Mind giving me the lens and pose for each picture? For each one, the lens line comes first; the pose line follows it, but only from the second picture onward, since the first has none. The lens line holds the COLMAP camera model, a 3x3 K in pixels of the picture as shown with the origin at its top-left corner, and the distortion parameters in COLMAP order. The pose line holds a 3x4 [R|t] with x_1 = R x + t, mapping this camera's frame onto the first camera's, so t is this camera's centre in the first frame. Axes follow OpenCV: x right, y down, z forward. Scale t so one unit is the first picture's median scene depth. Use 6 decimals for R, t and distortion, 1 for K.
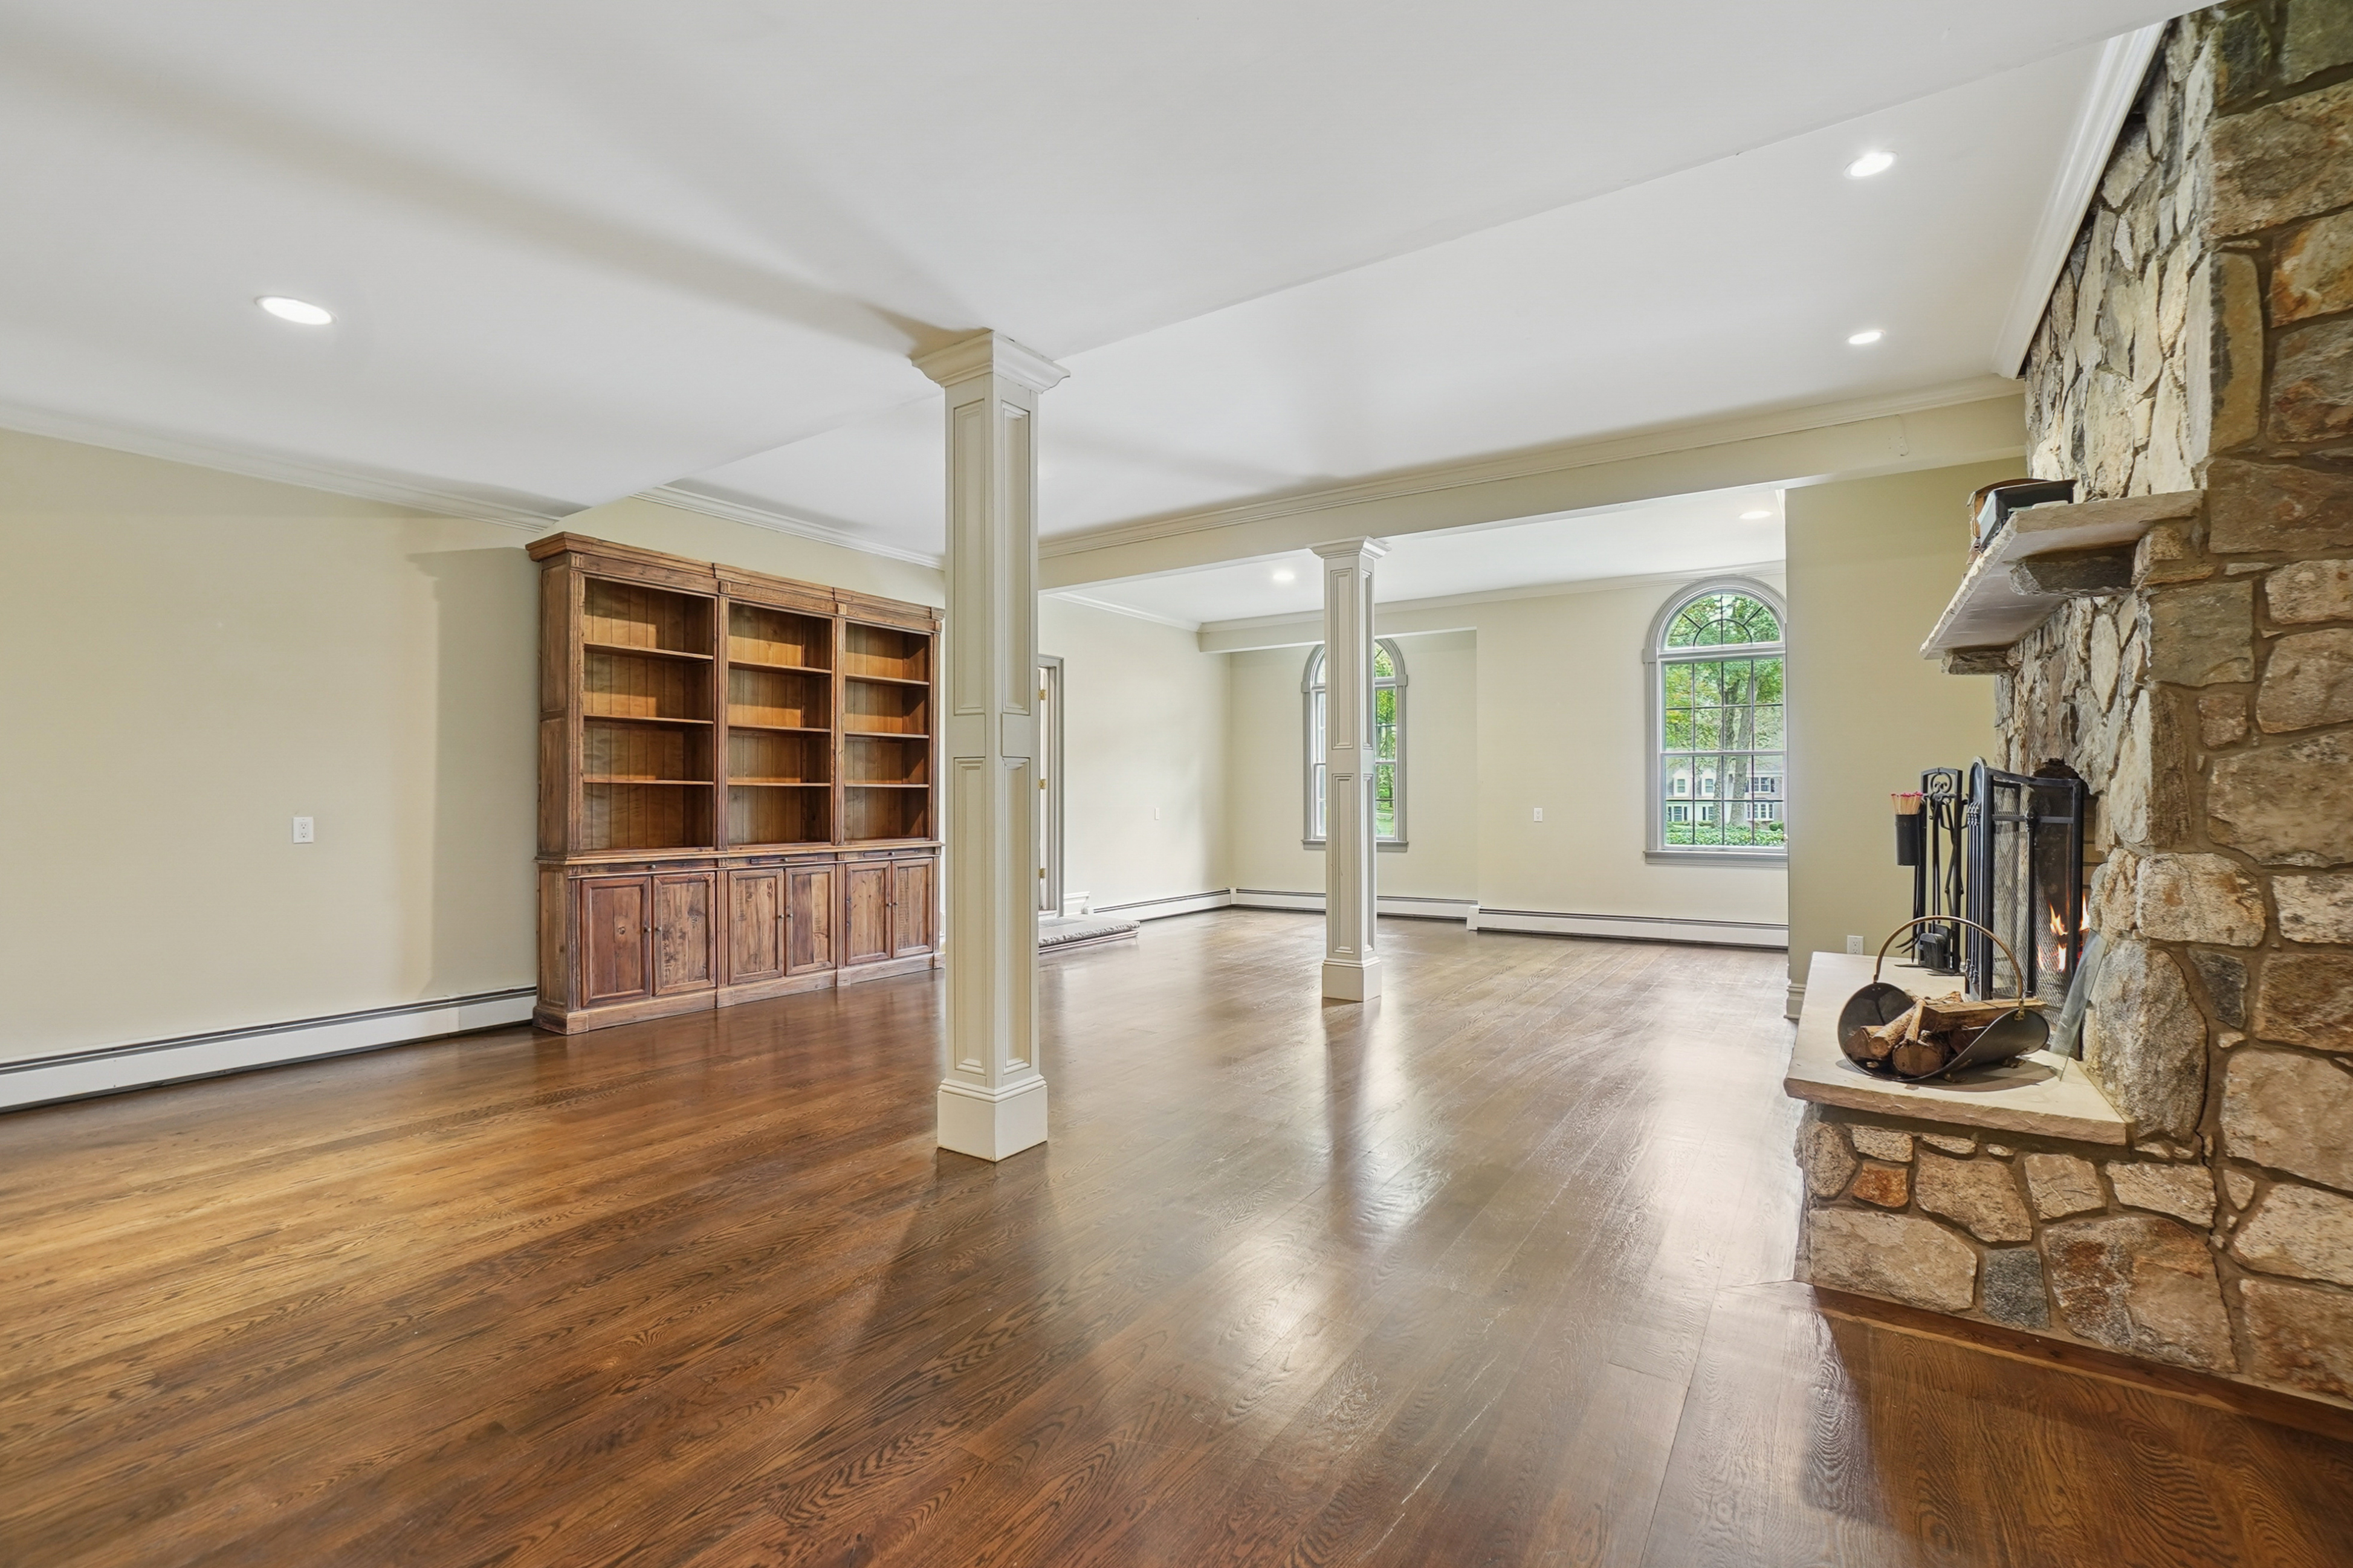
lens RADIAL K [[1037.7, 0, 1167.2], [0, 1037.7, 794.4], [0, 0, 1]] dist [-0.033355, 0.012176]
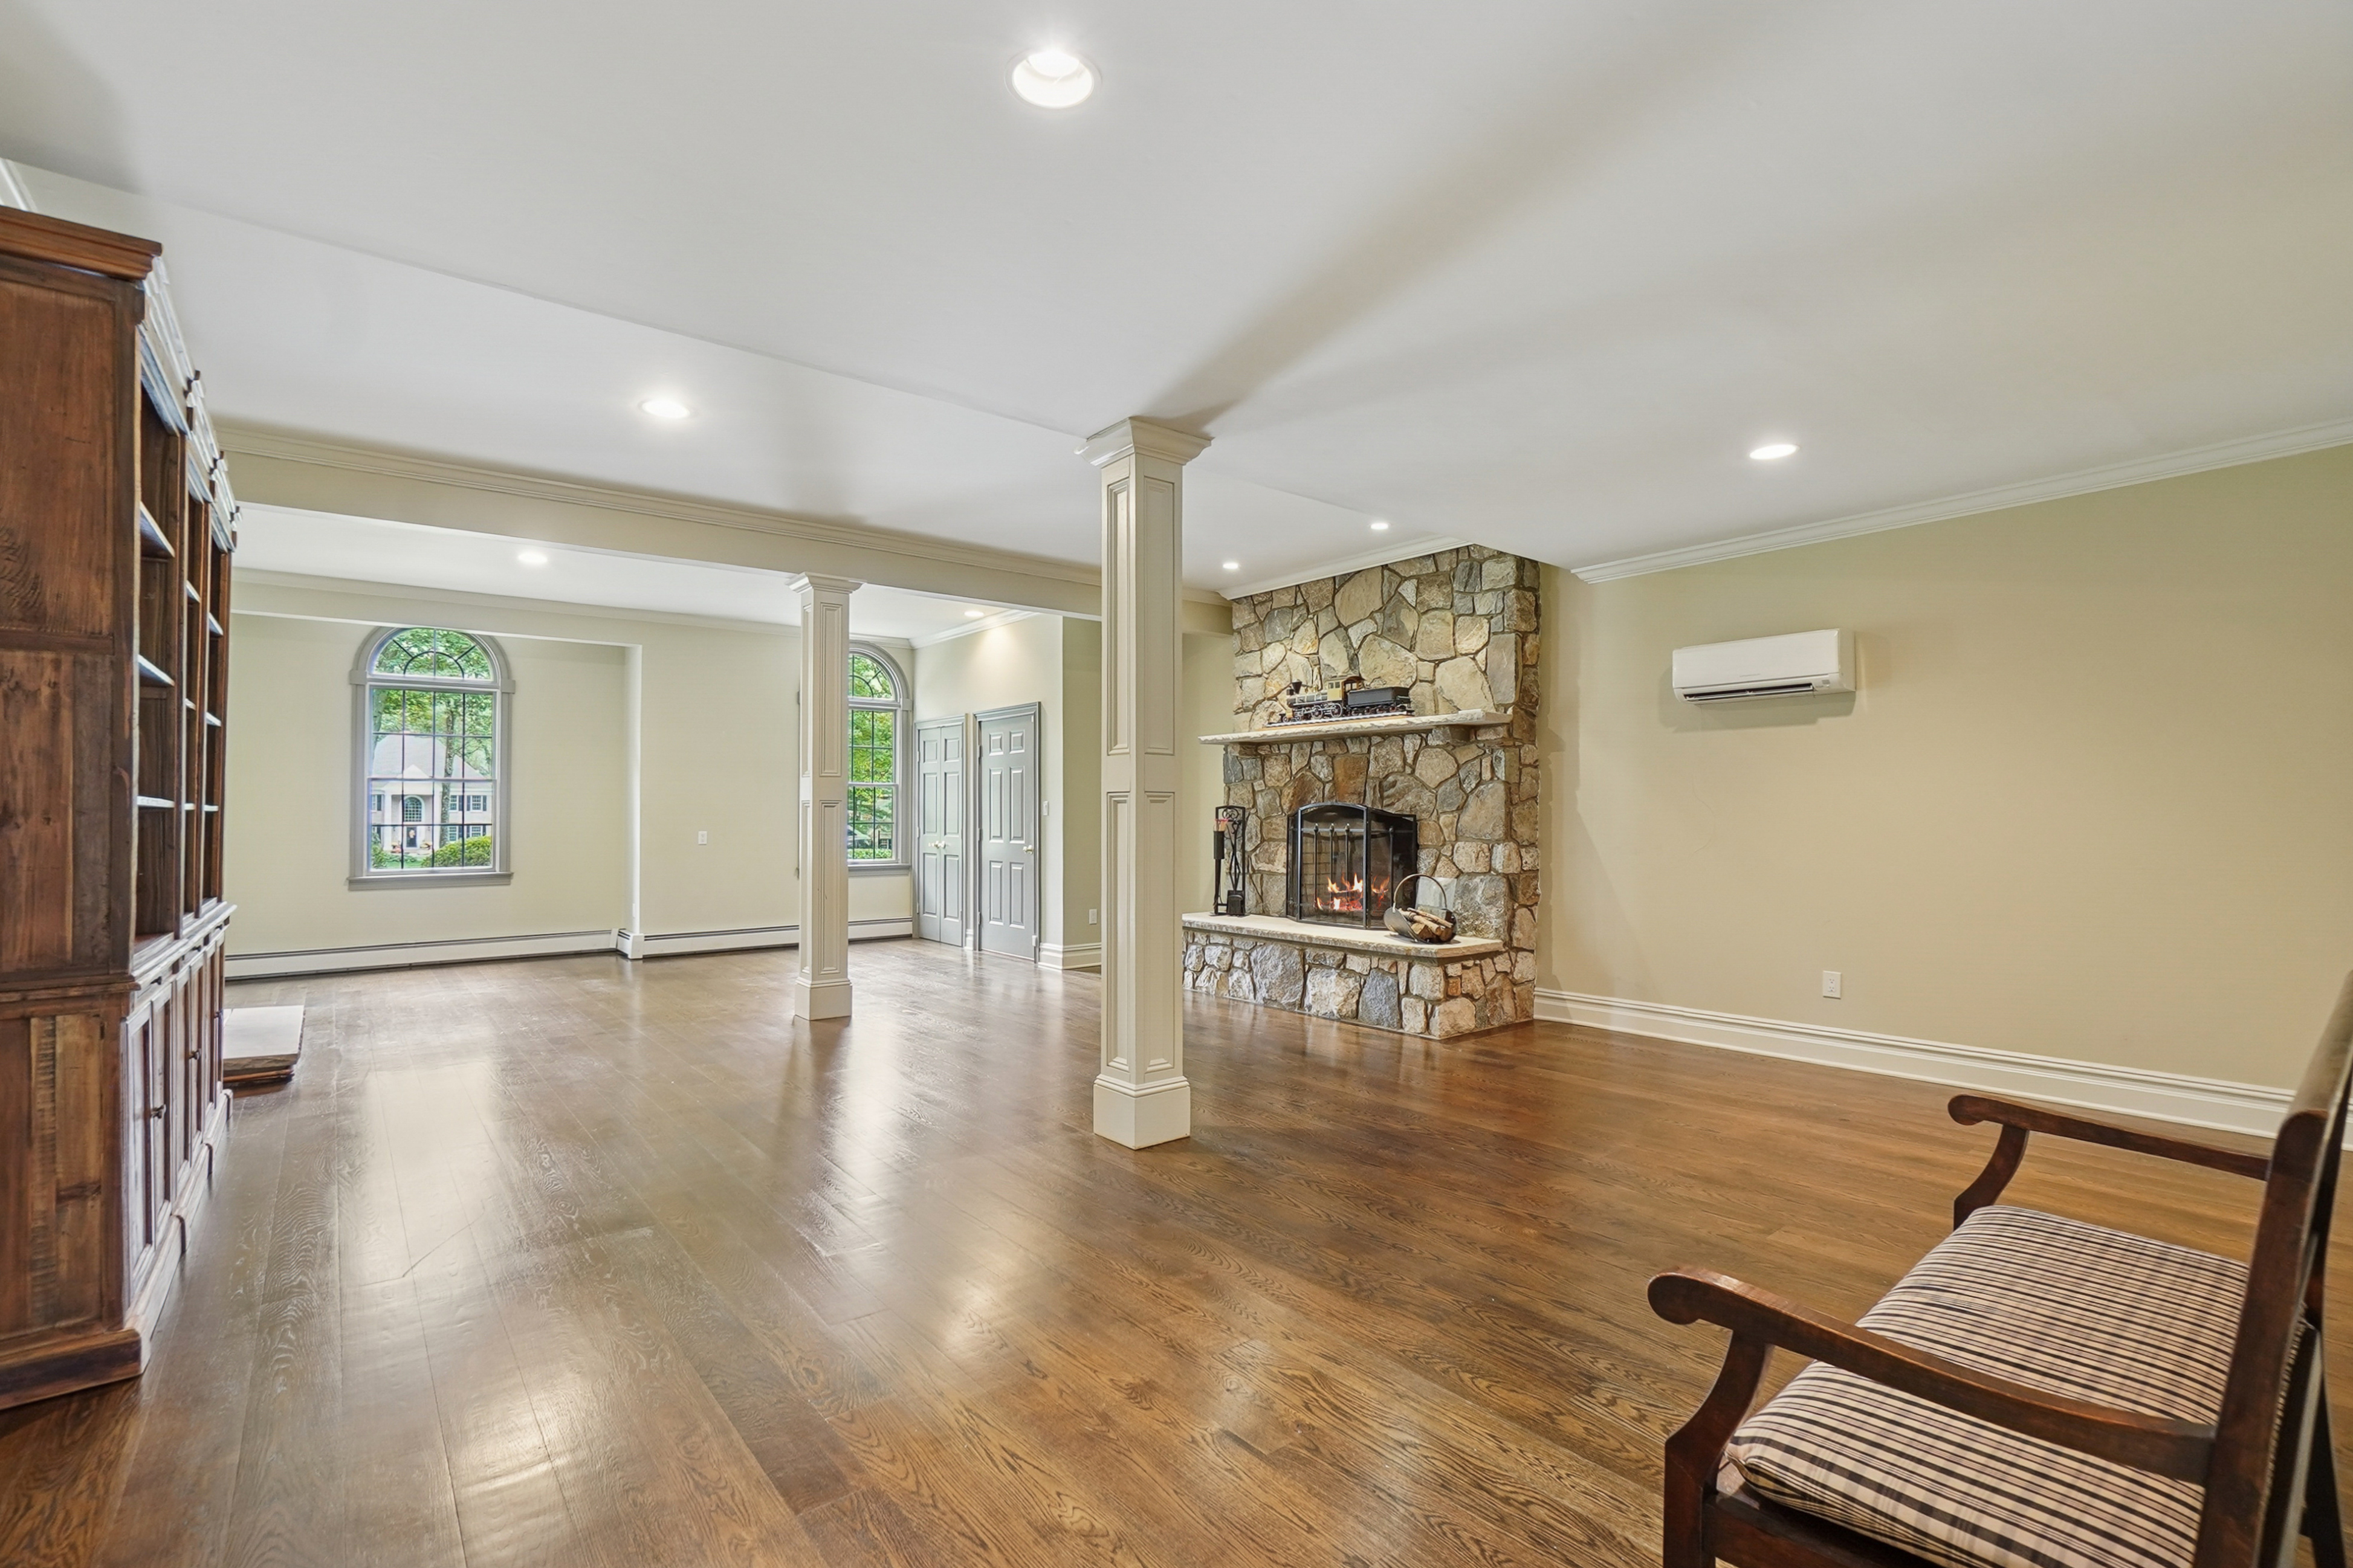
lens RADIAL K [[1037.7, 0, 1172.2], [0, 1037.7, 804.1], [0, 0, 1]] dist [-0.033355, 0.012176]
pose [[0.300620, 0.008042, 0.953710, -1.852211], [-0.001035, 0.999967, -0.008106, -0.021657], [-0.953743, 0.001449, 0.300618, 0.938442]]
